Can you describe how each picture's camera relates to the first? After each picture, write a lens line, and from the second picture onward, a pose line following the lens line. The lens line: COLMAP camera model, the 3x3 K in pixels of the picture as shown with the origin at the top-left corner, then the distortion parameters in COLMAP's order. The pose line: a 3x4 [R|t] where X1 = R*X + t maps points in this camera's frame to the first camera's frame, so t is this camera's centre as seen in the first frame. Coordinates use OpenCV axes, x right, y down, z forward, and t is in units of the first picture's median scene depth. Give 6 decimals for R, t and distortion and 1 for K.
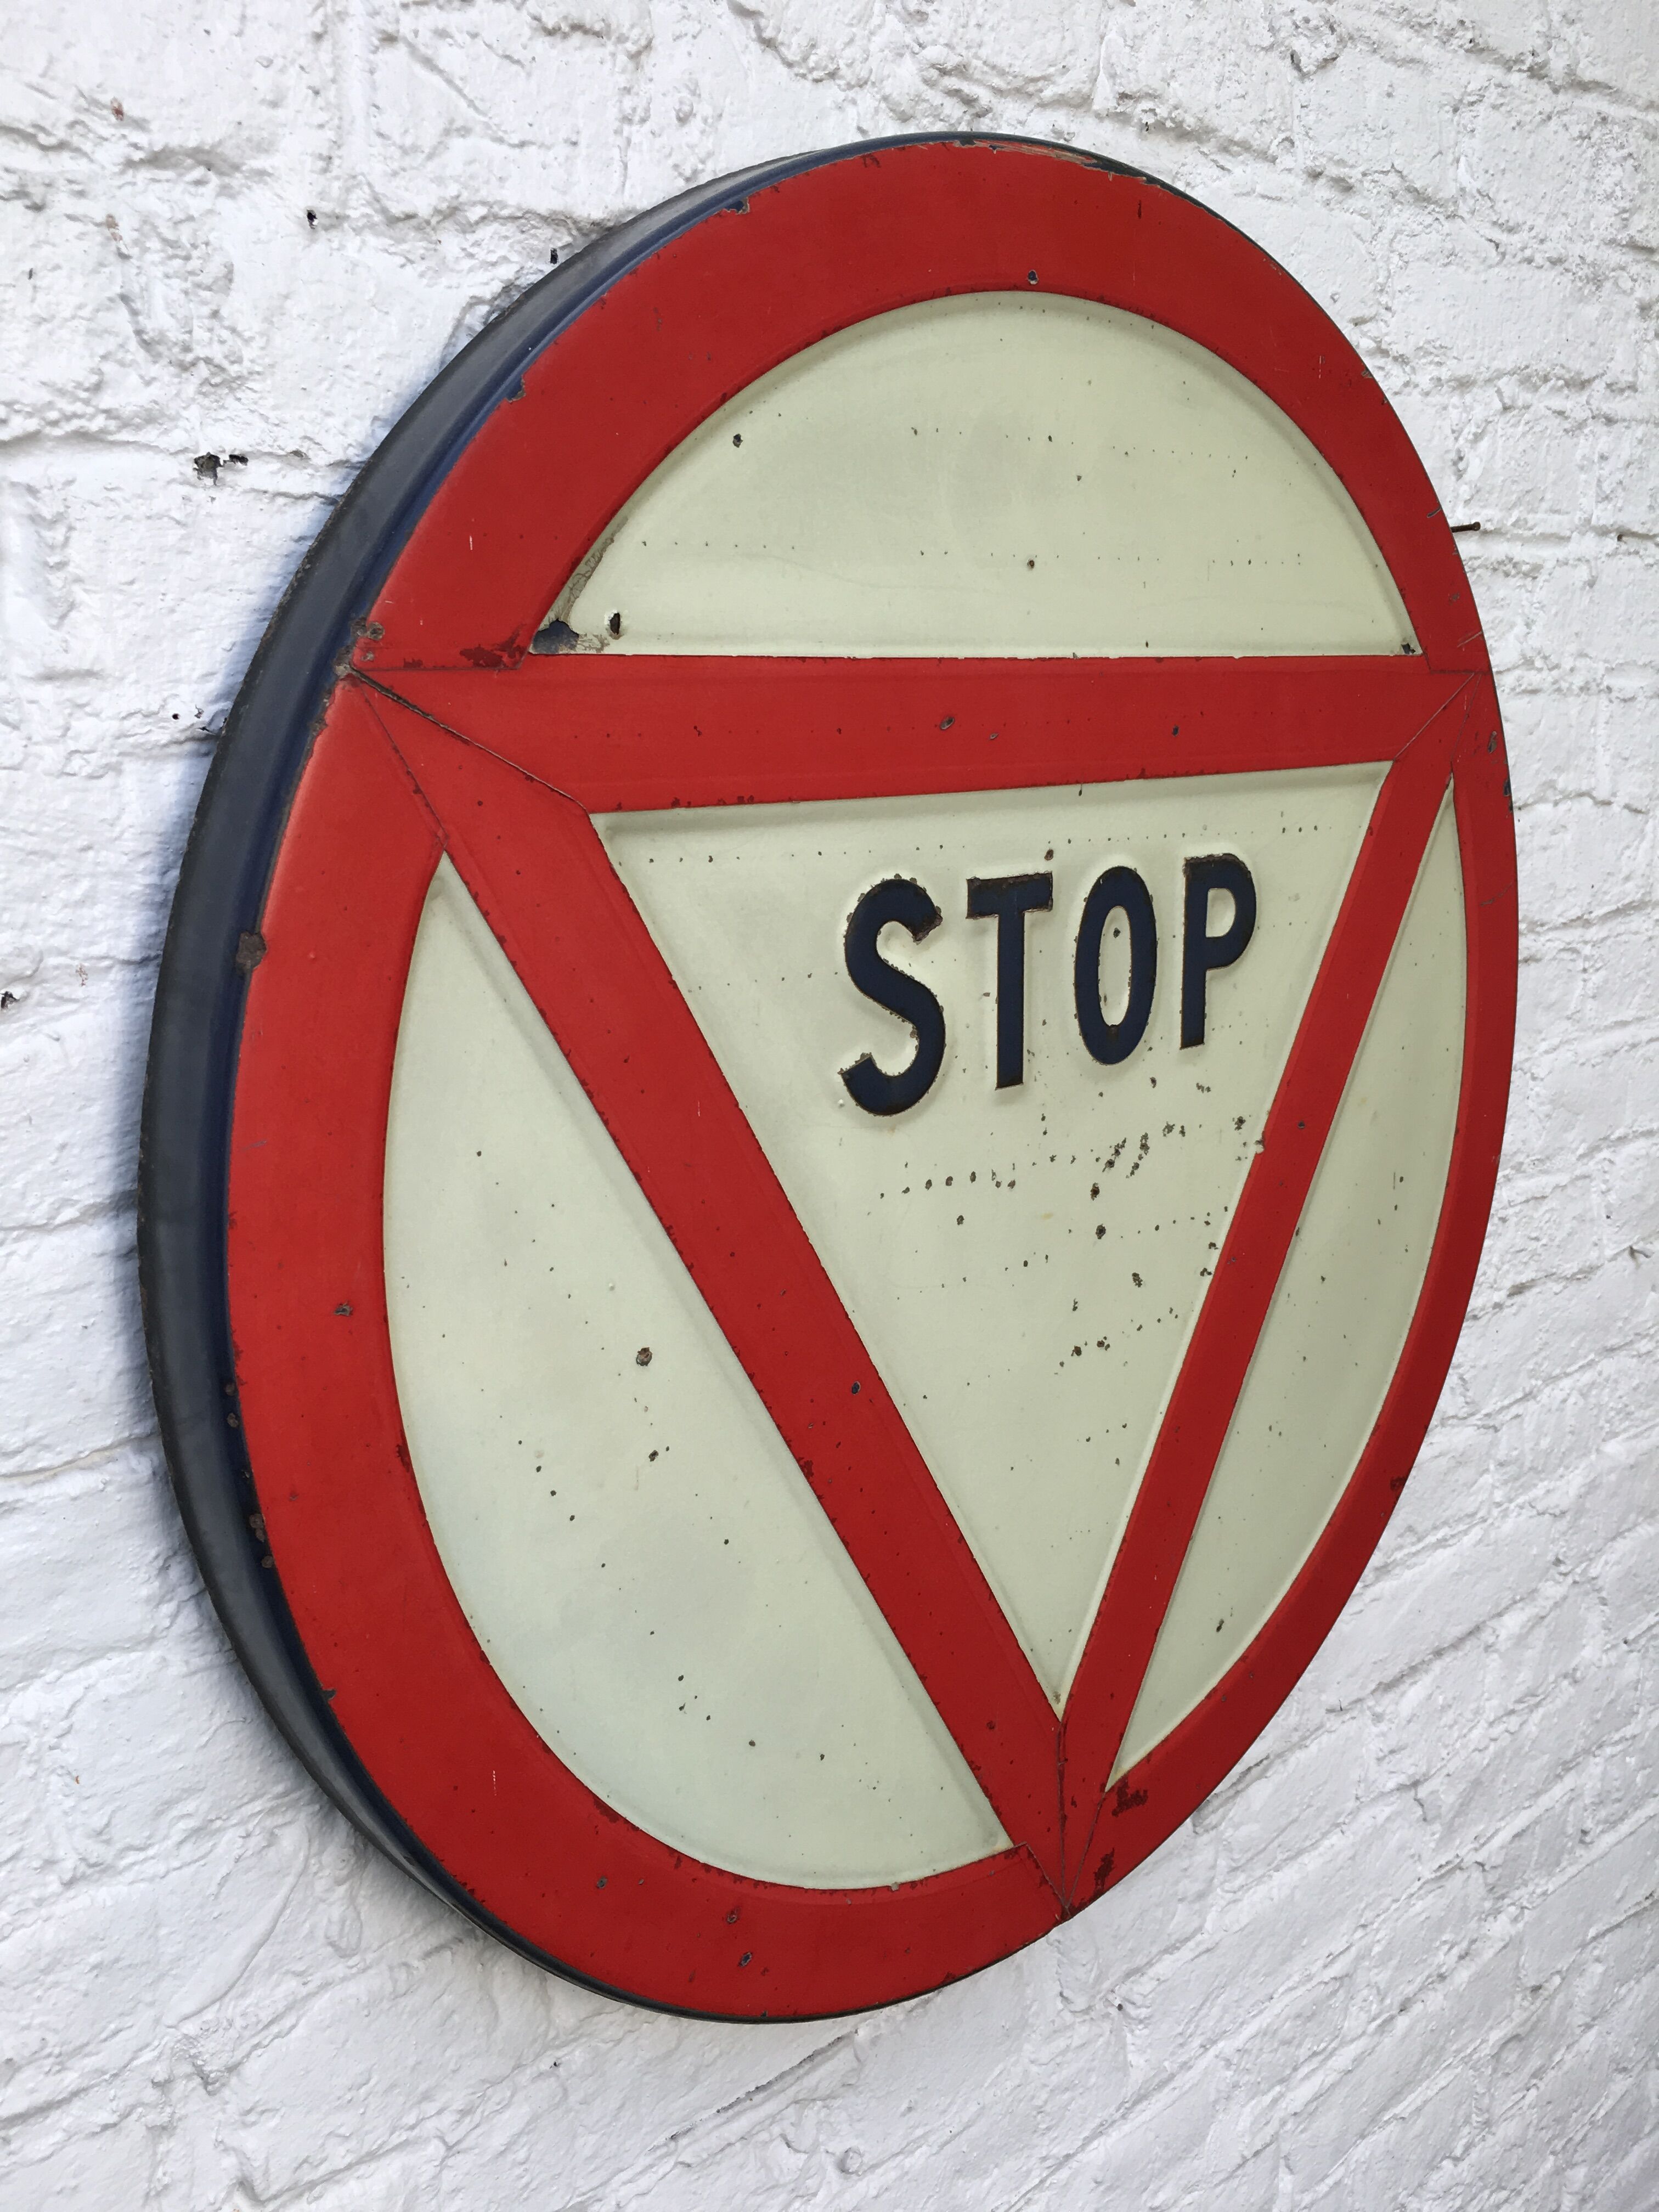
lens RADIAL K [[1900.5, 0, 820.4], [0, 1900.5, 1098.9], [0, 0, 1]] dist [0.067438, -0.103107]
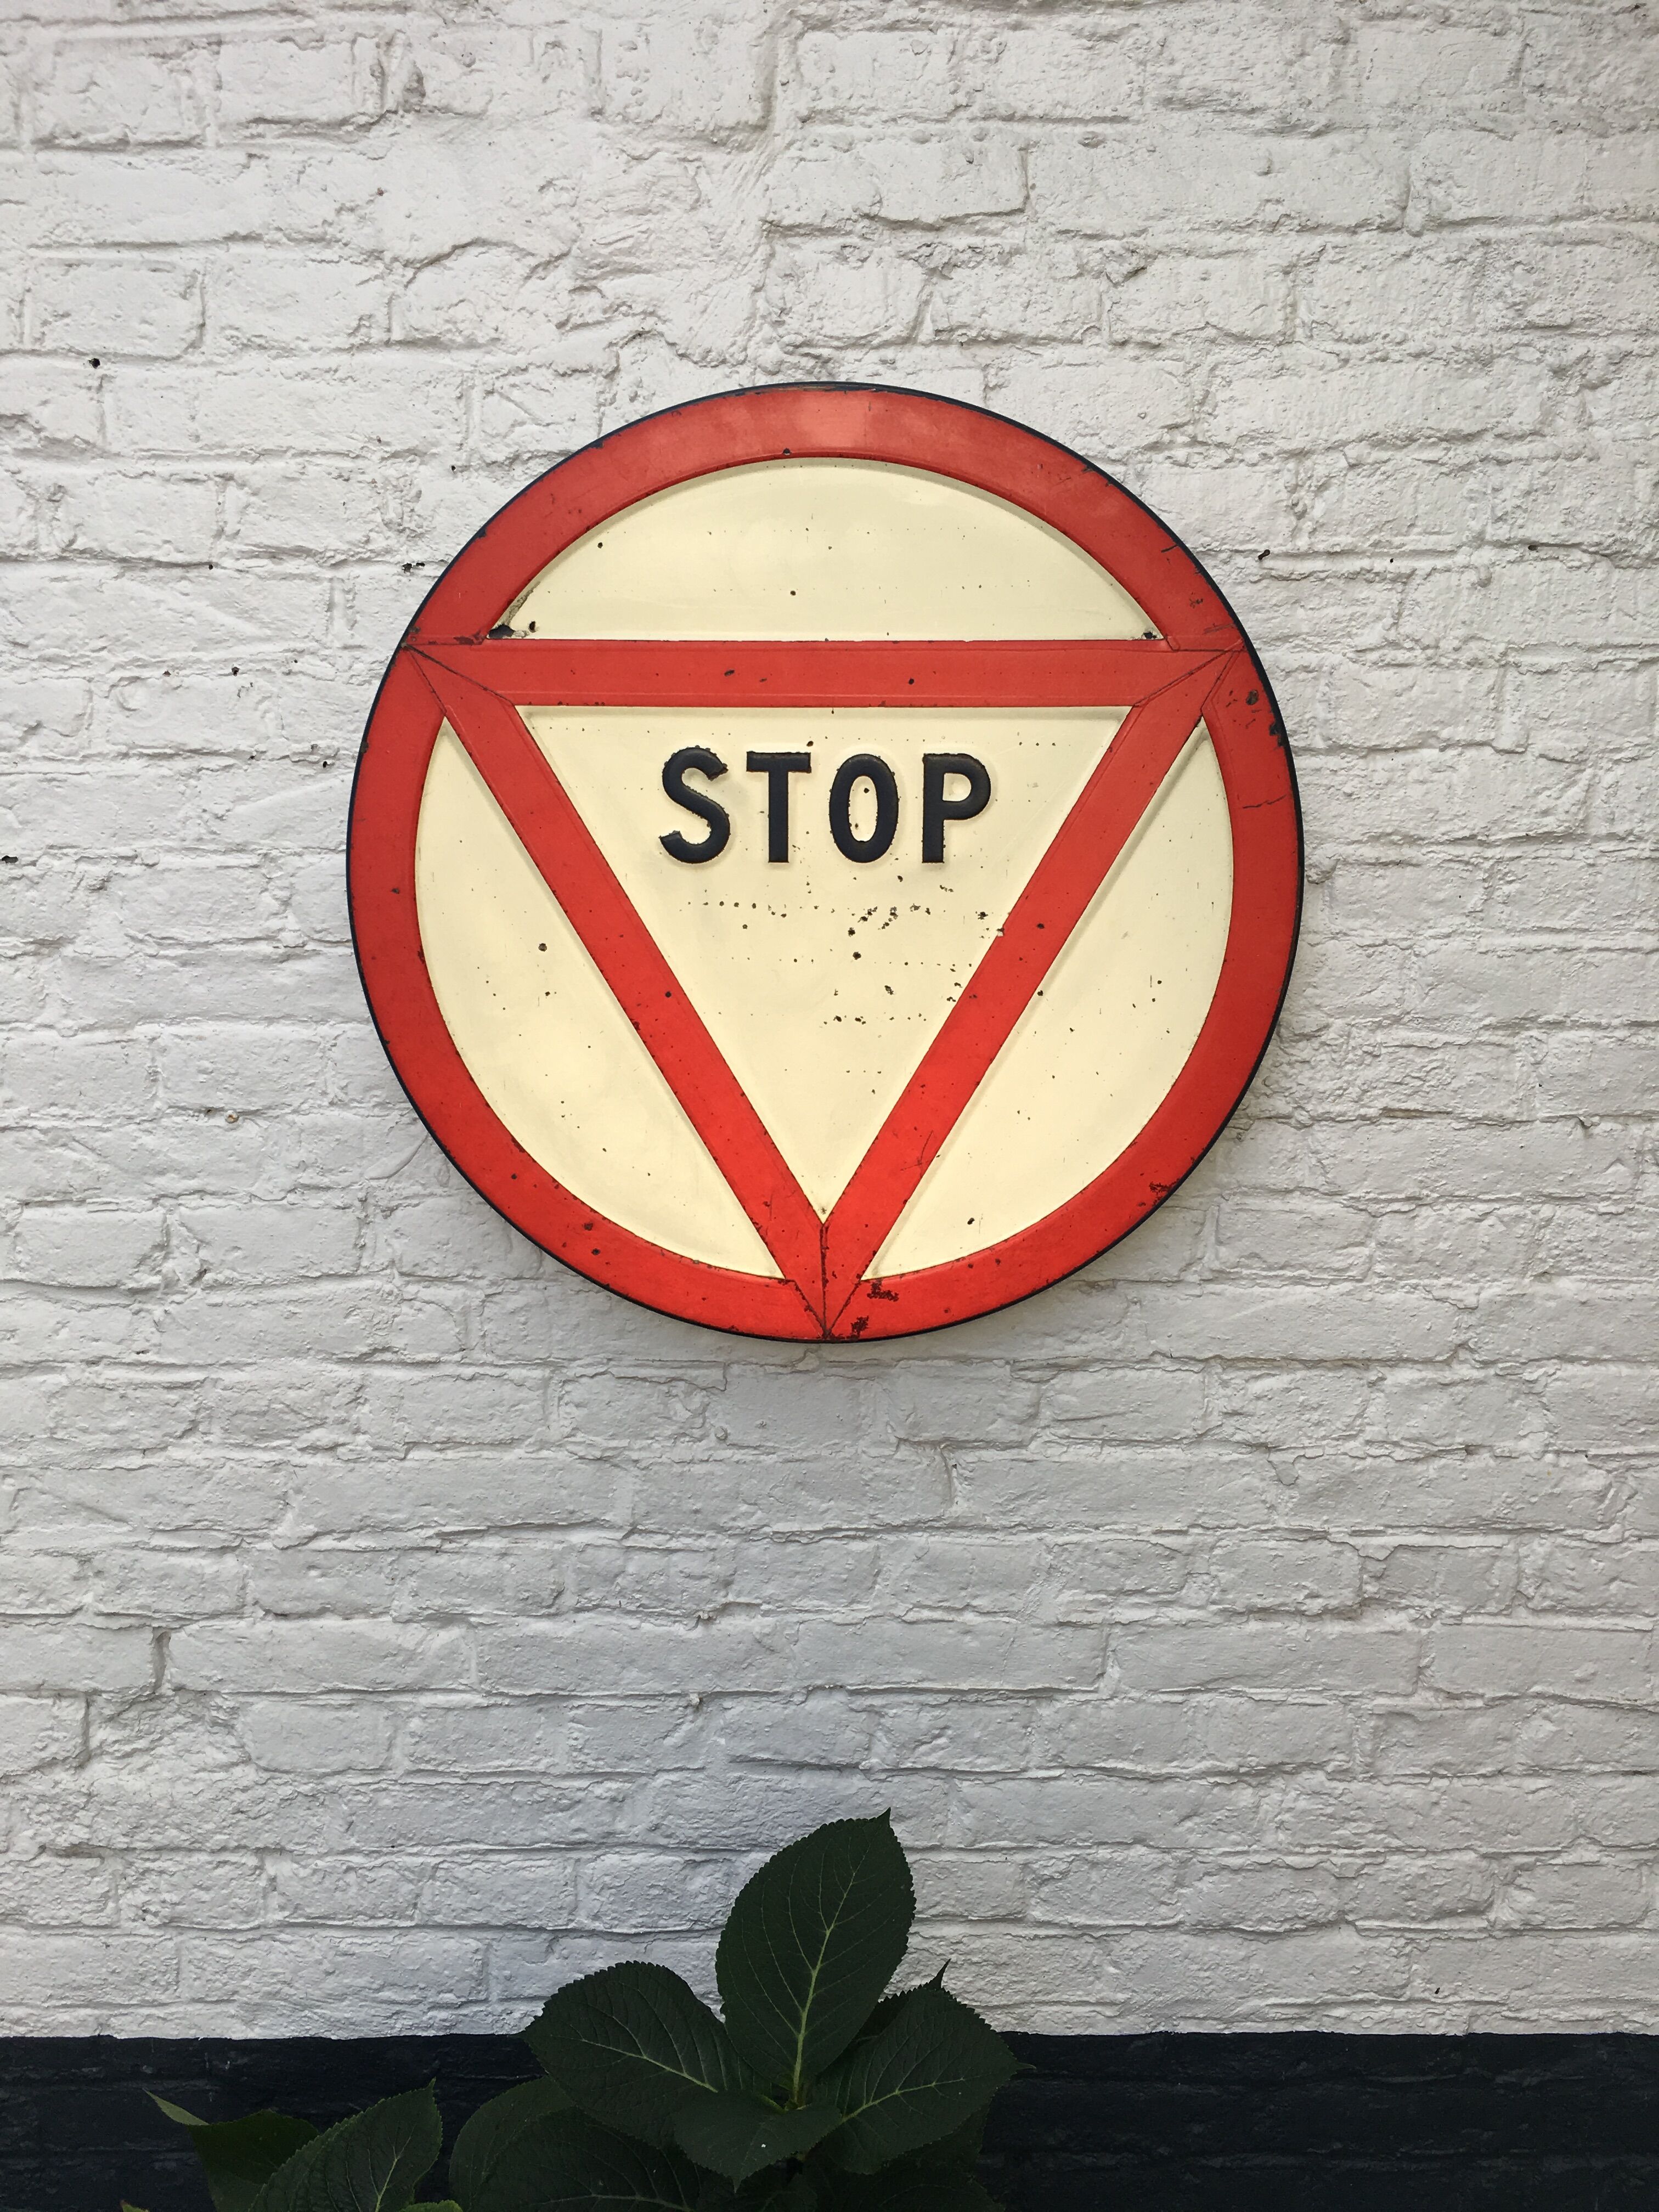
lens RADIAL K [[1900.5, 0, 828.6], [0, 1900.5, 1107.1], [0, 0, 1]] dist [0.067438, -0.103107]
pose [[0.731695, 0.159053, -0.662816, 1.417941], [-0.153255, 0.985886, 0.067398, 0.097979], [0.664181, 0.052266, 0.745743, -0.389817]]
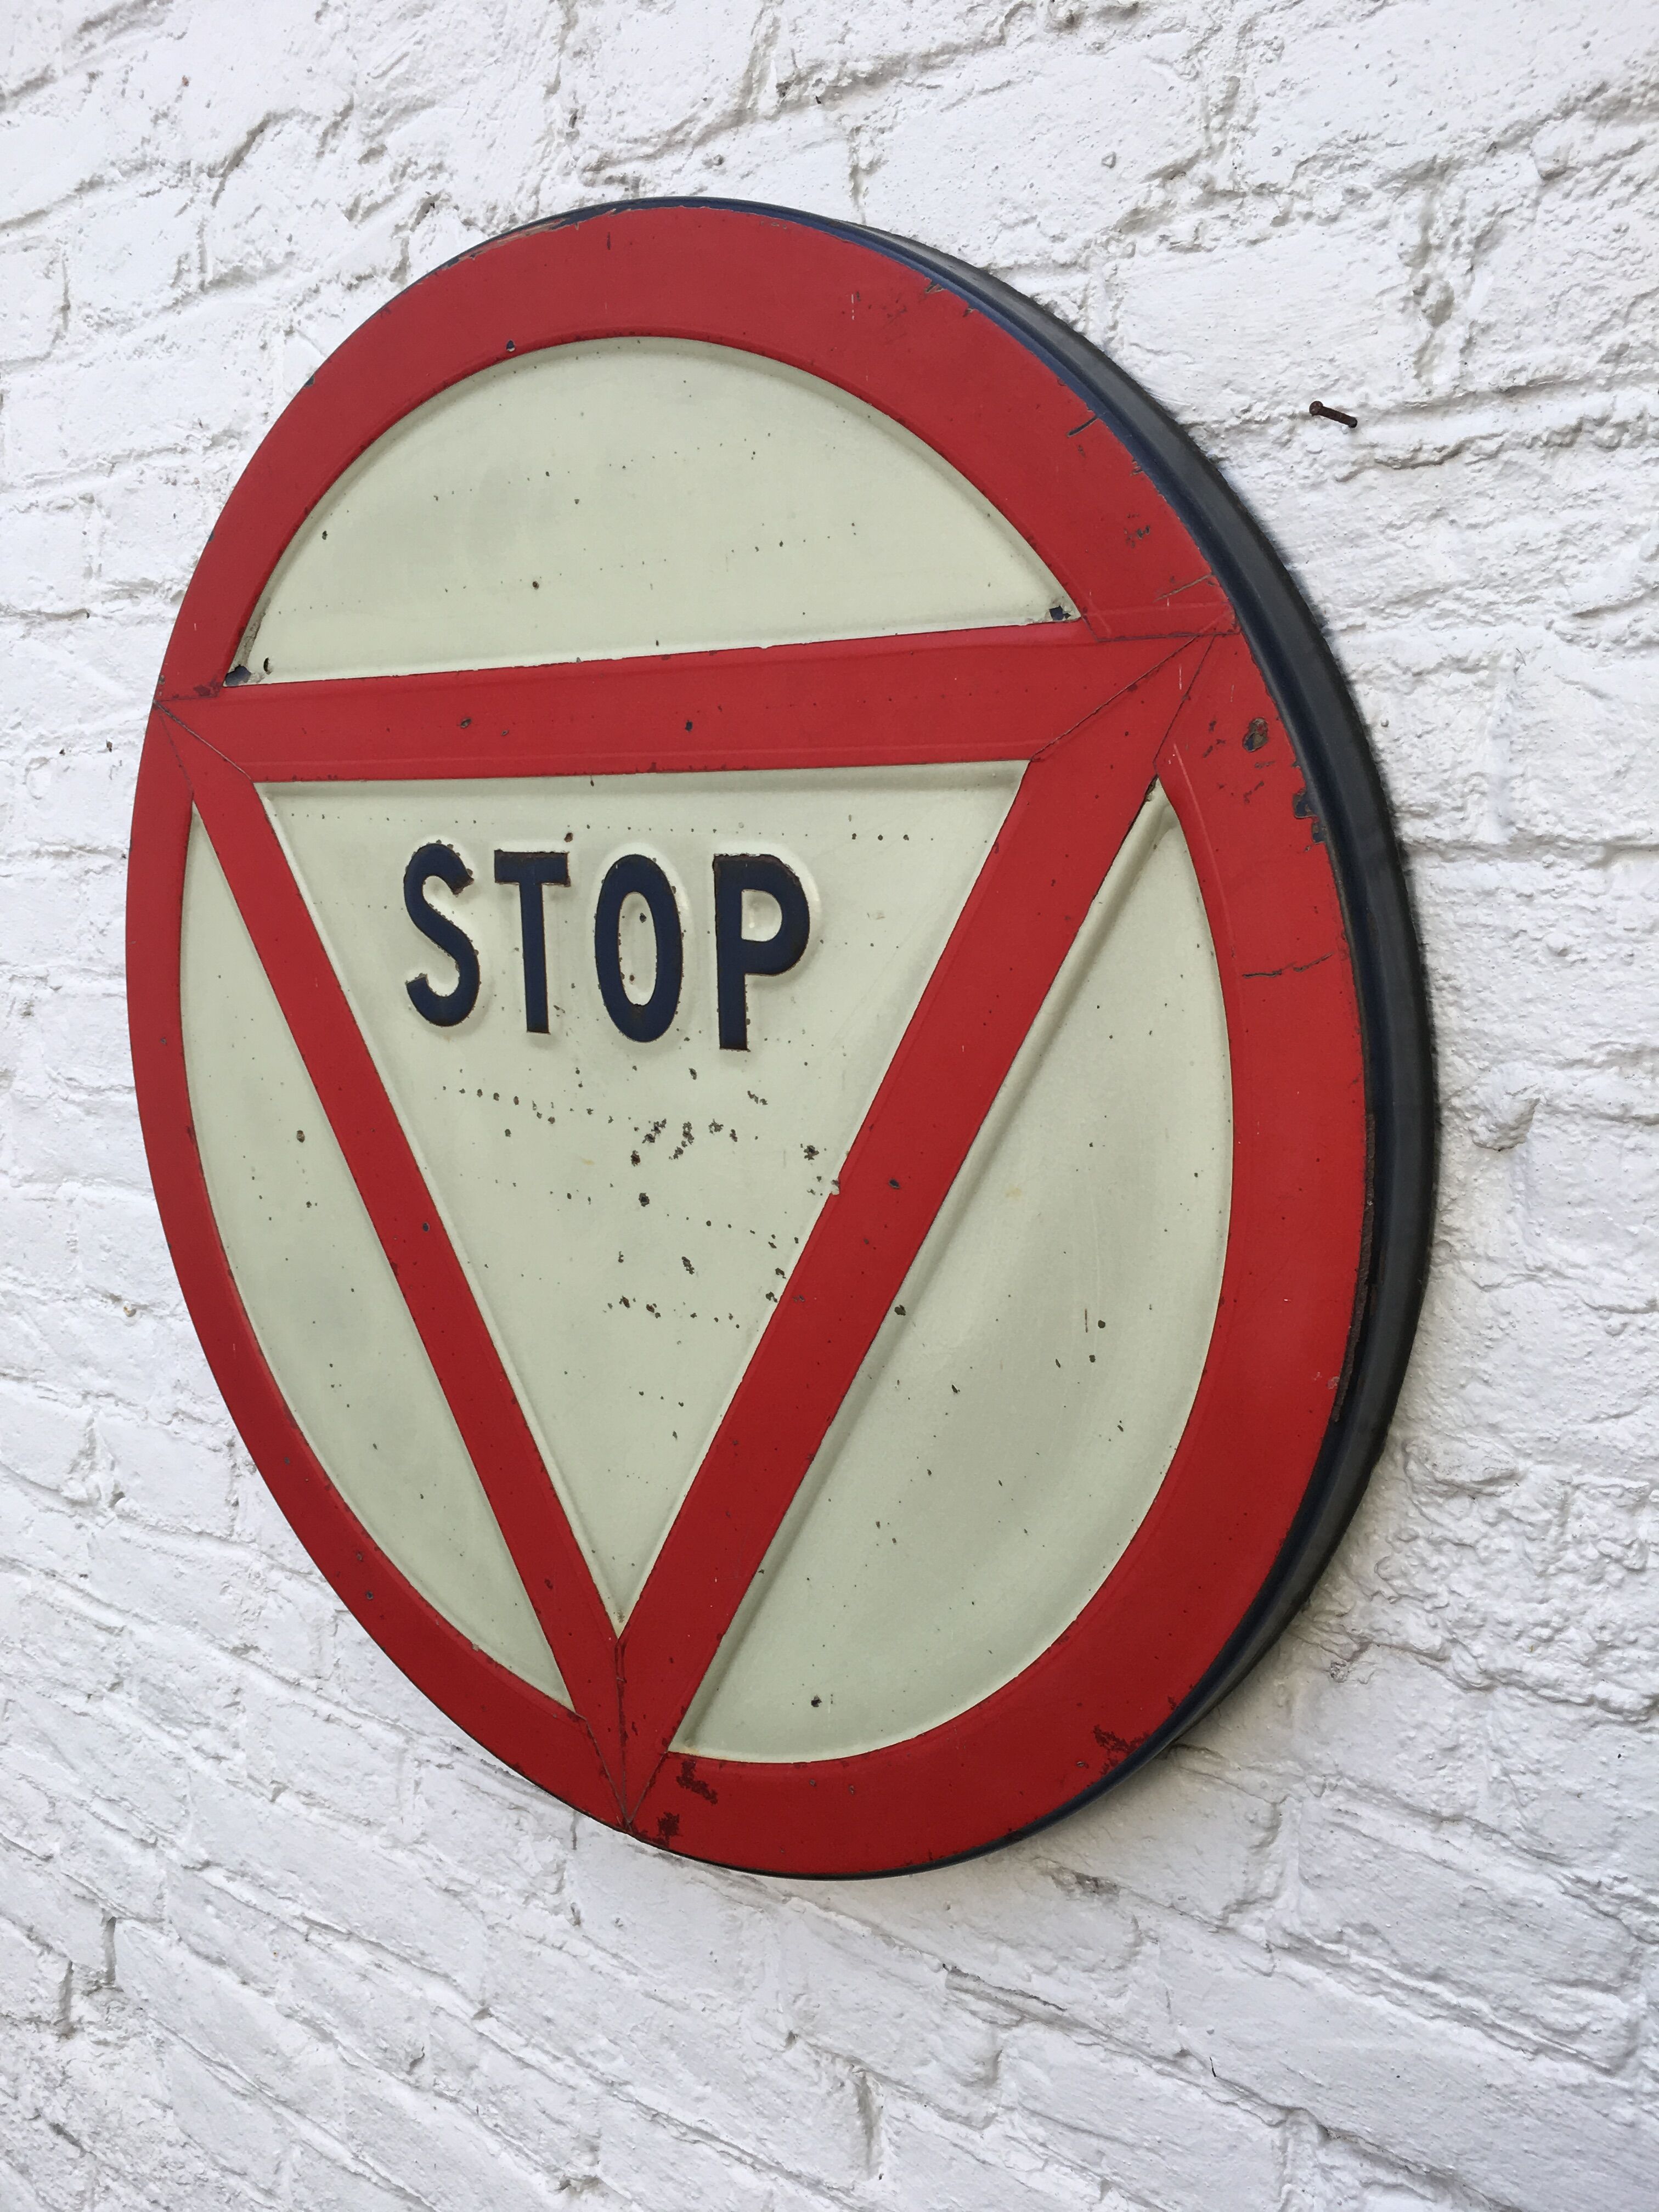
lens RADIAL K [[1900.5, 0, 823.2], [0, 1900.5, 1099.5], [0, 0, 1]] dist [0.067438, -0.103107]
pose [[0.169319, 0.174357, -0.970016, 1.228931], [-0.182205, 0.972799, 0.143053, -0.160406], [0.968572, 0.152520, 0.196482, 0.915493]]
